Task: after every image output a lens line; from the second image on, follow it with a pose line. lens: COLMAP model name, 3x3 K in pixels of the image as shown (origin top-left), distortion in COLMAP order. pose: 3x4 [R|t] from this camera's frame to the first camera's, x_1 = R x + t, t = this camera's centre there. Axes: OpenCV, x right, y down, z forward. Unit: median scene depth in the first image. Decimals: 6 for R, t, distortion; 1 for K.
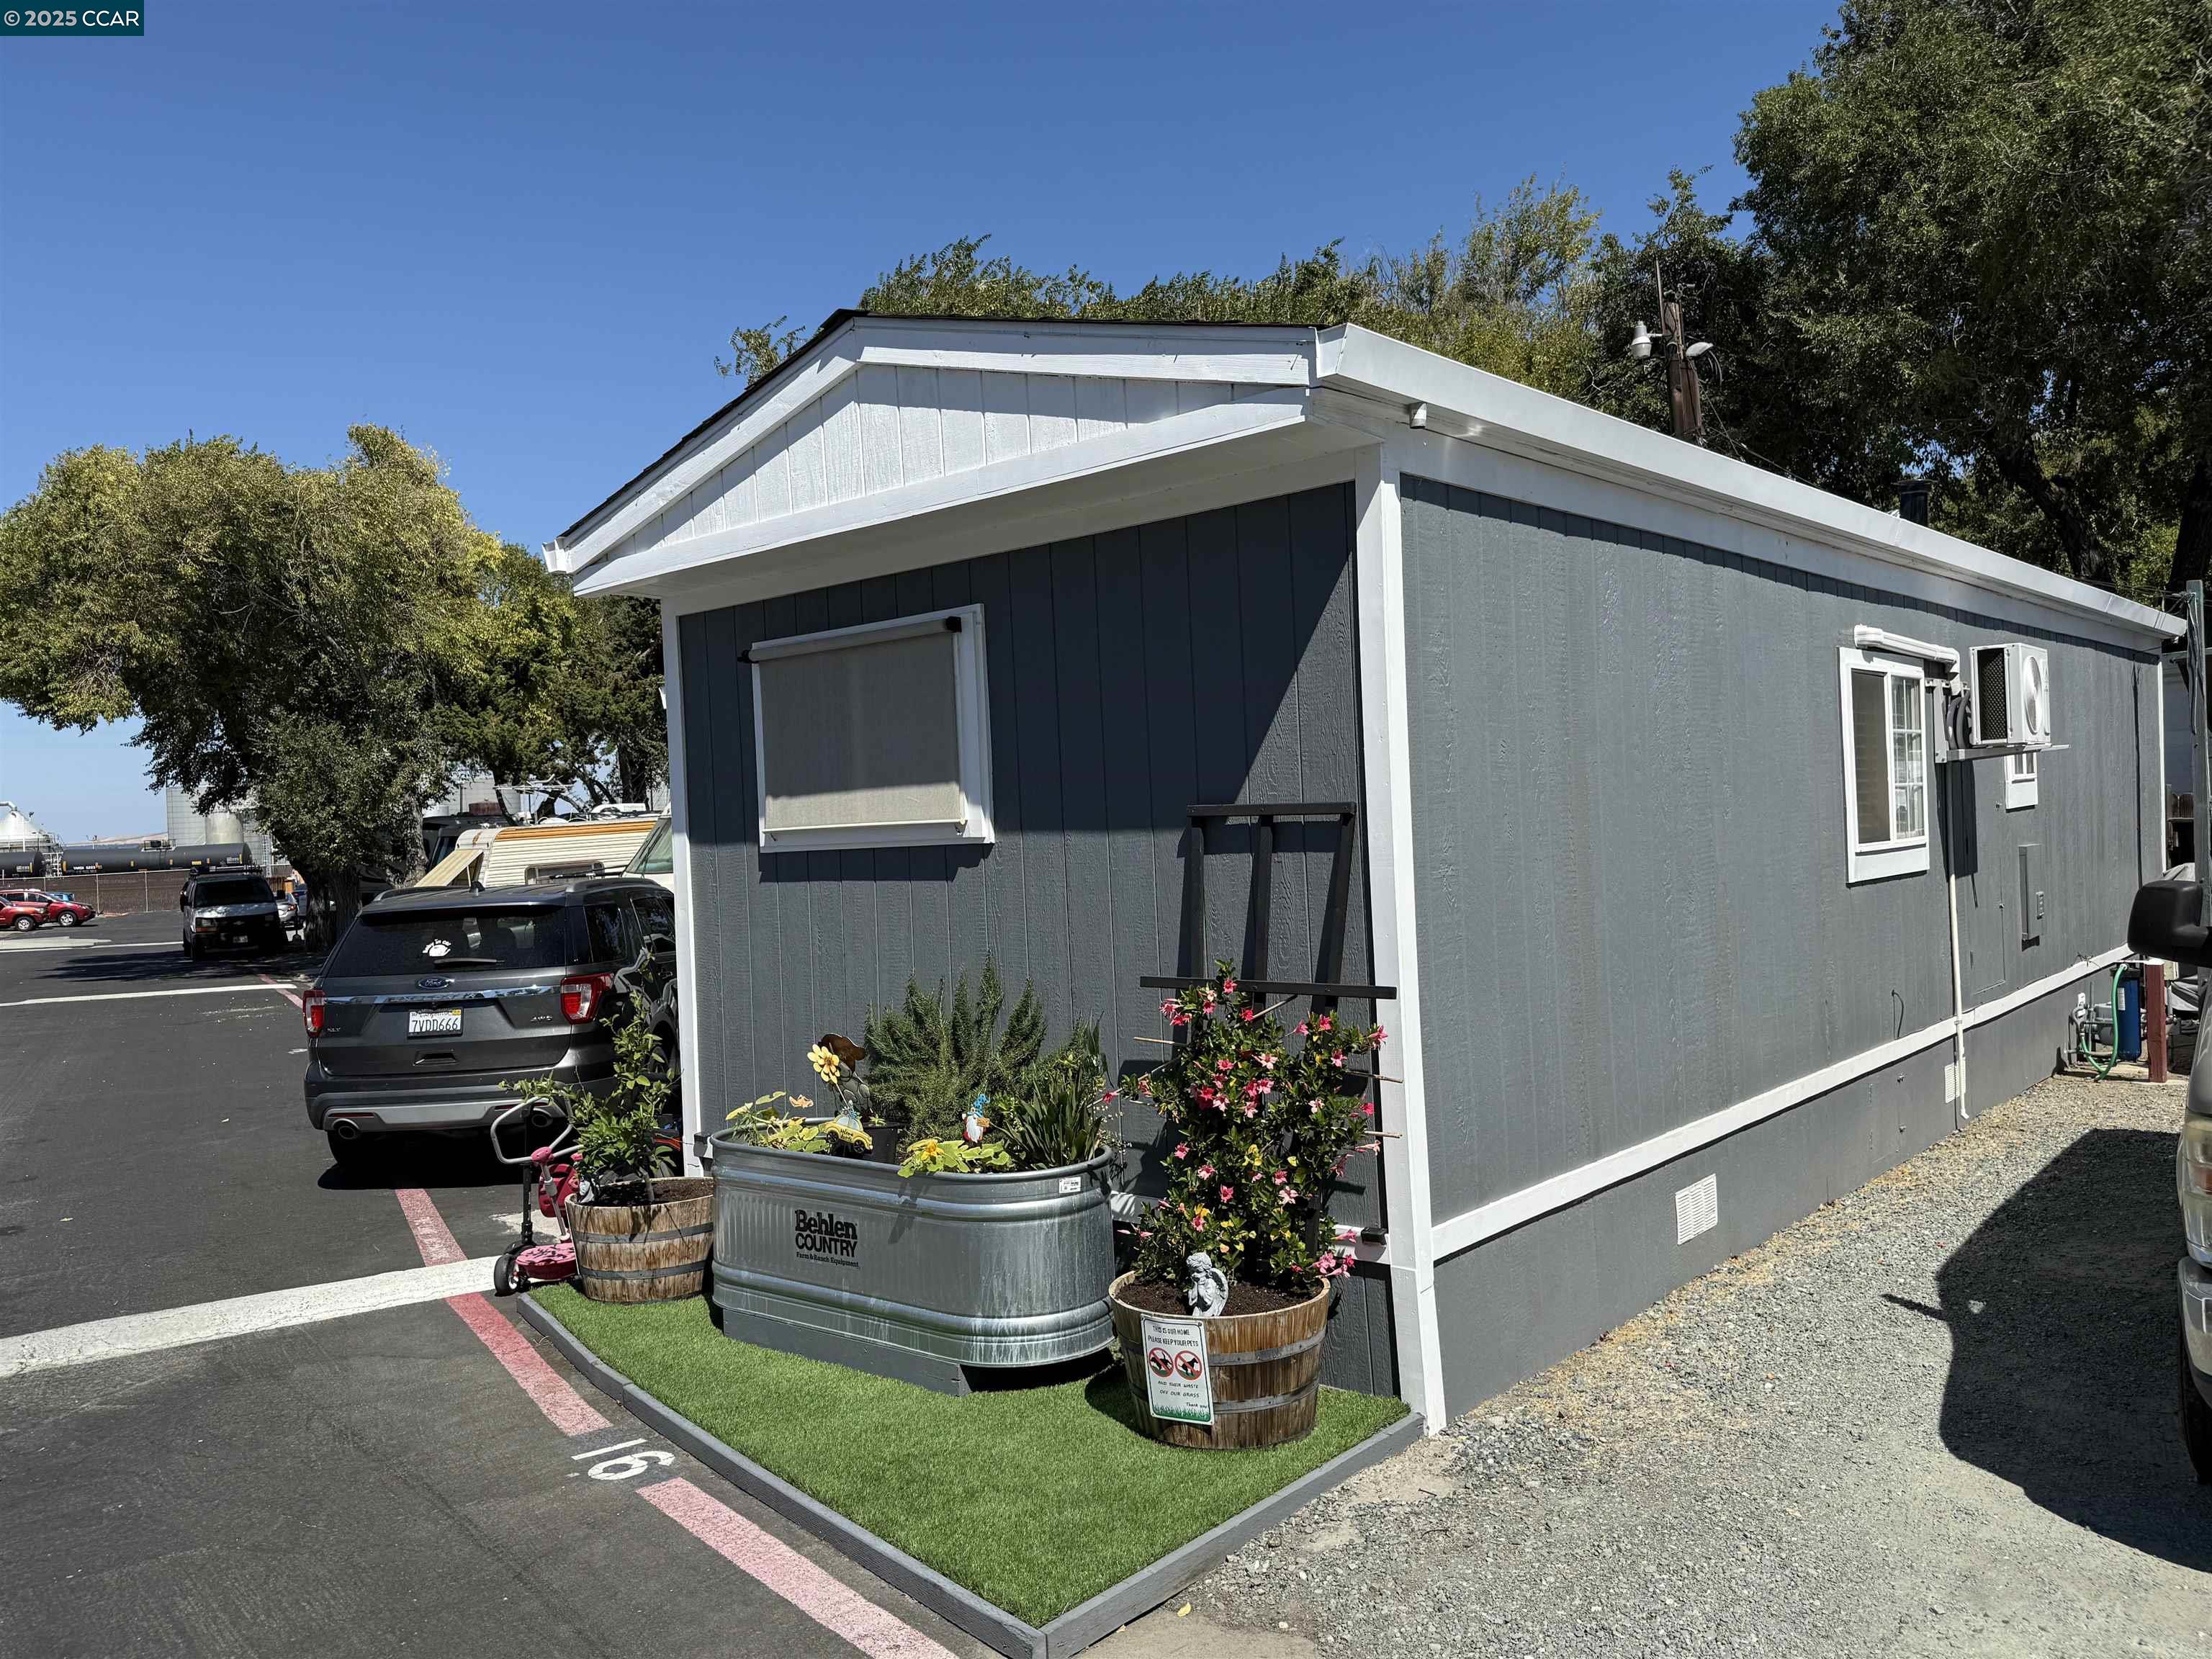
lens RADIAL K [[1680.7, 0, 1105.2], [0, 1680.7, 820.1], [0, 0, 1]] dist [0.037598, -0.033672]
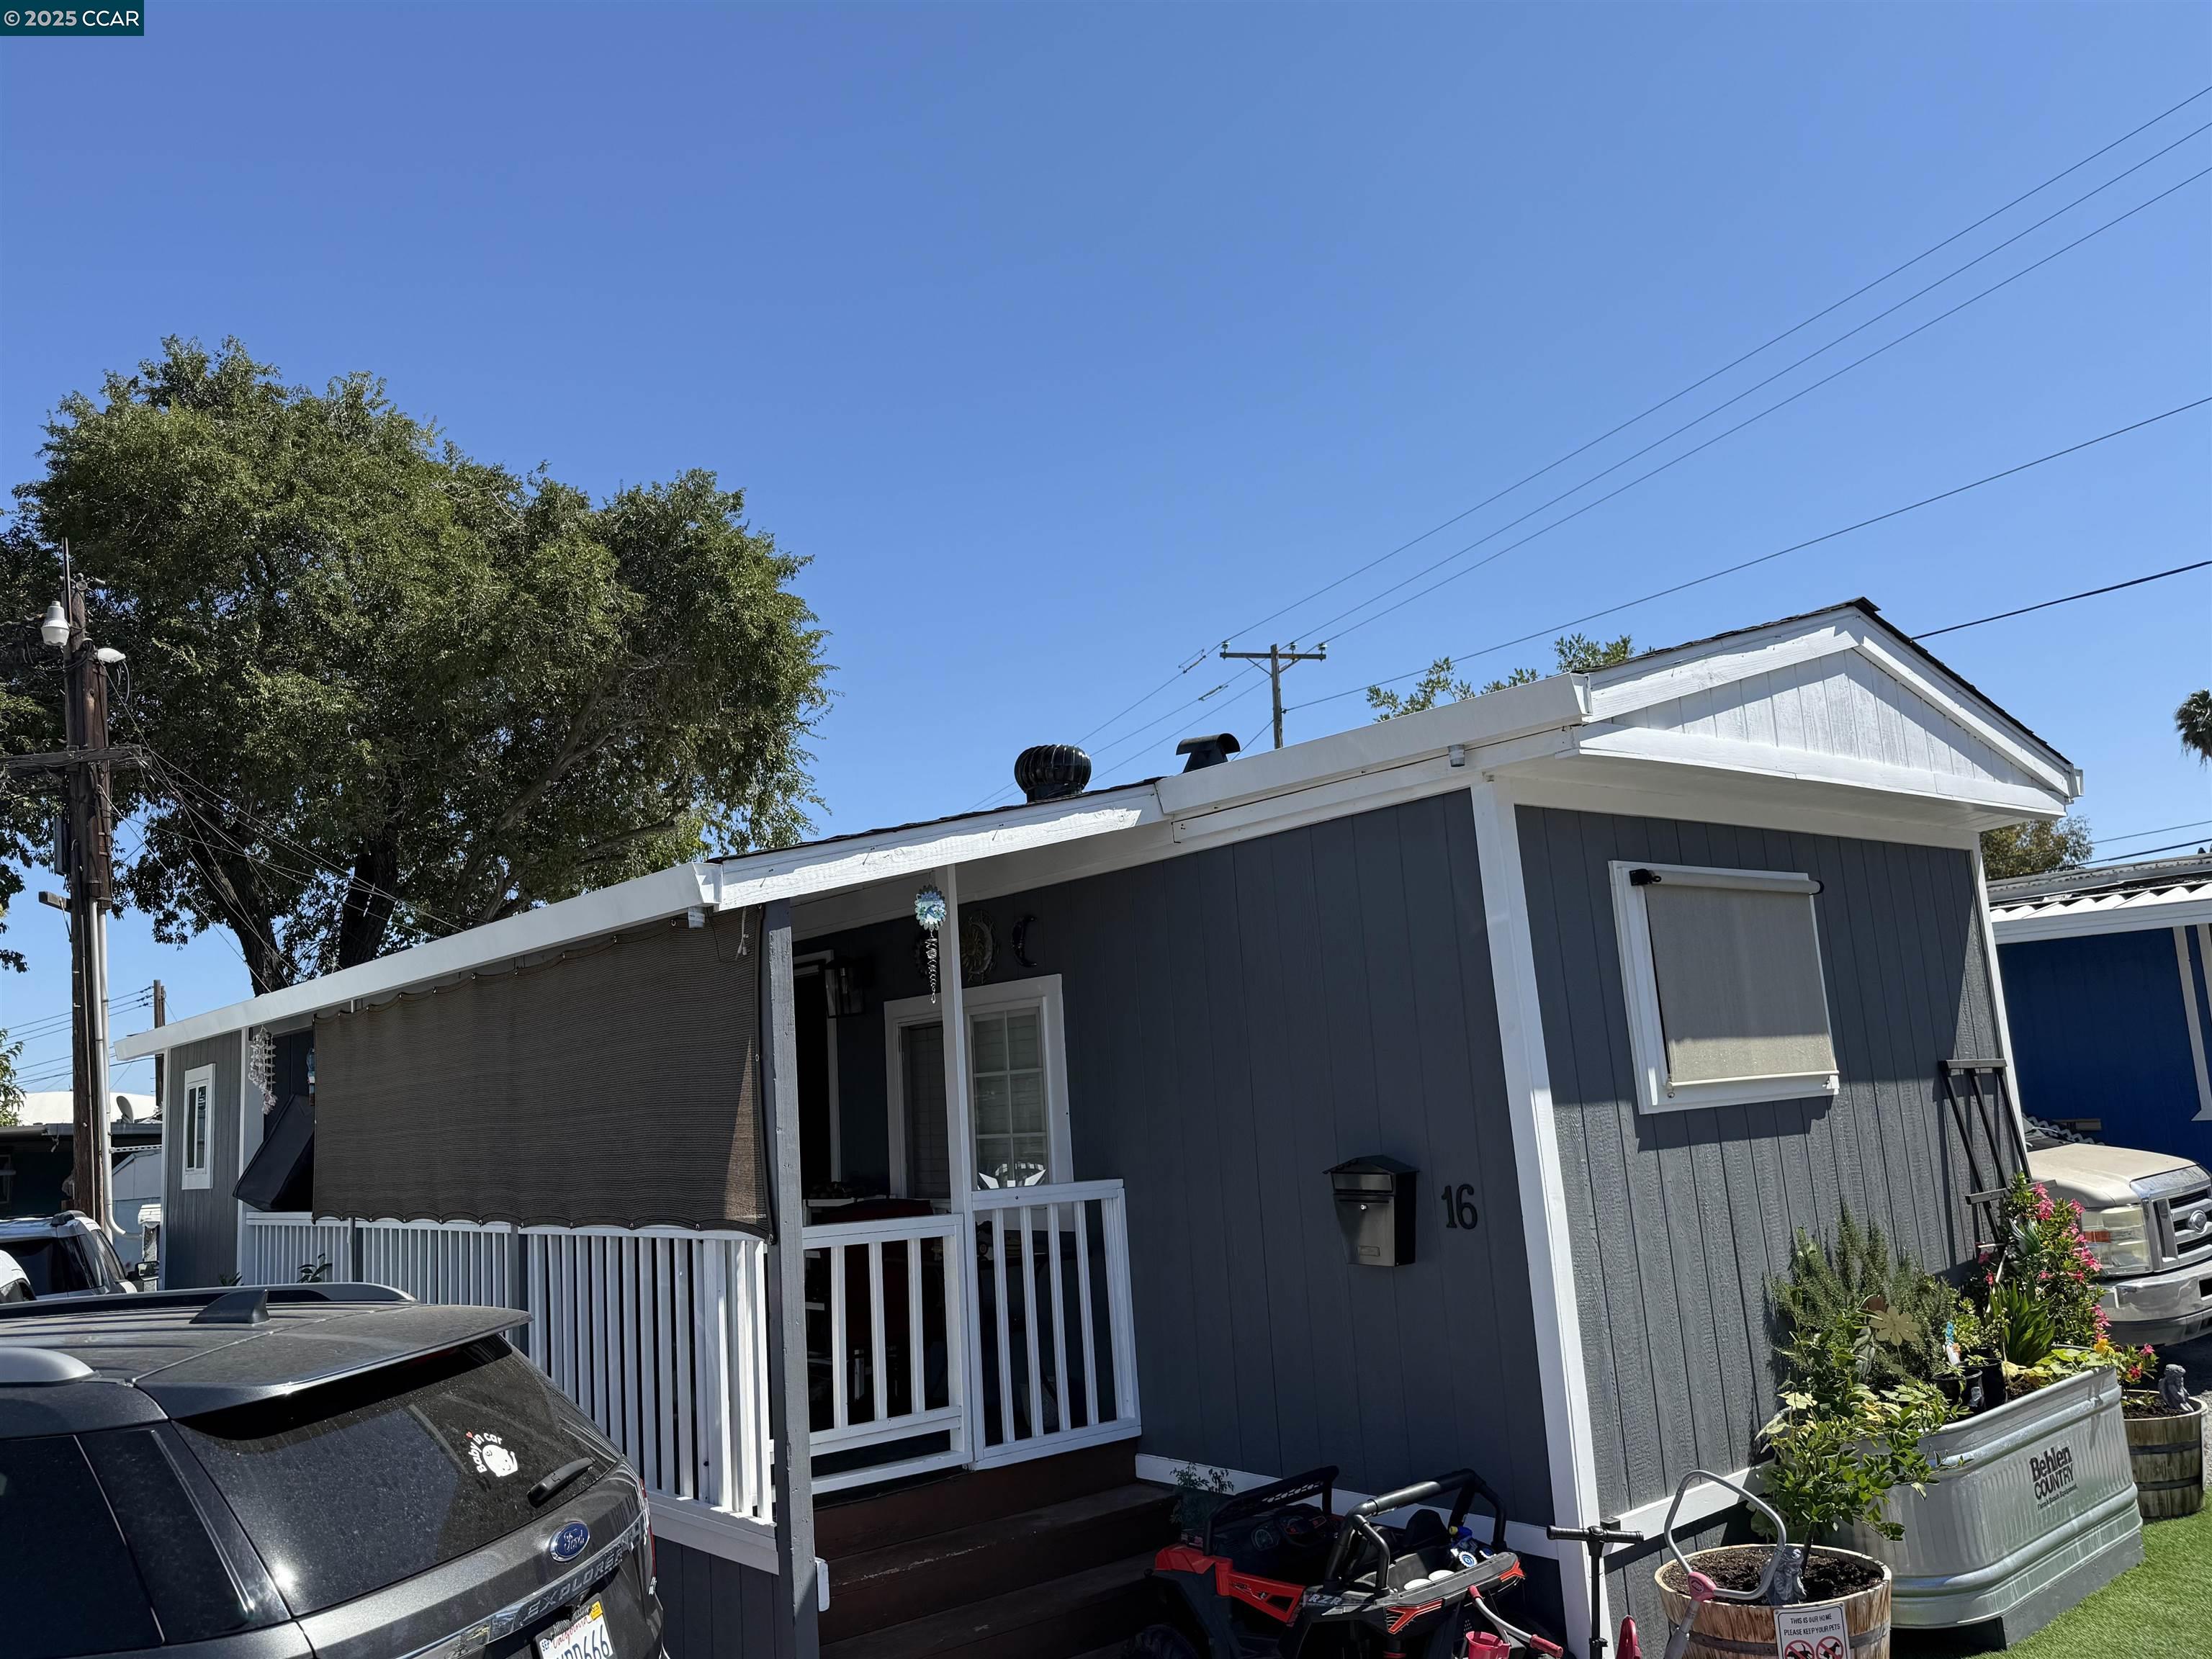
lens RADIAL K [[1680.7, 0, 1108.5], [0, 1680.7, 837.3], [0, 0, 1]] dist [0.037598, -0.033672]
pose [[0.147237, 0.194277, 0.969834, -1.243978], [0.062524, 0.976731, -0.205151, 0.047093], [-0.987123, 0.090843, 0.131664, 1.323818]]
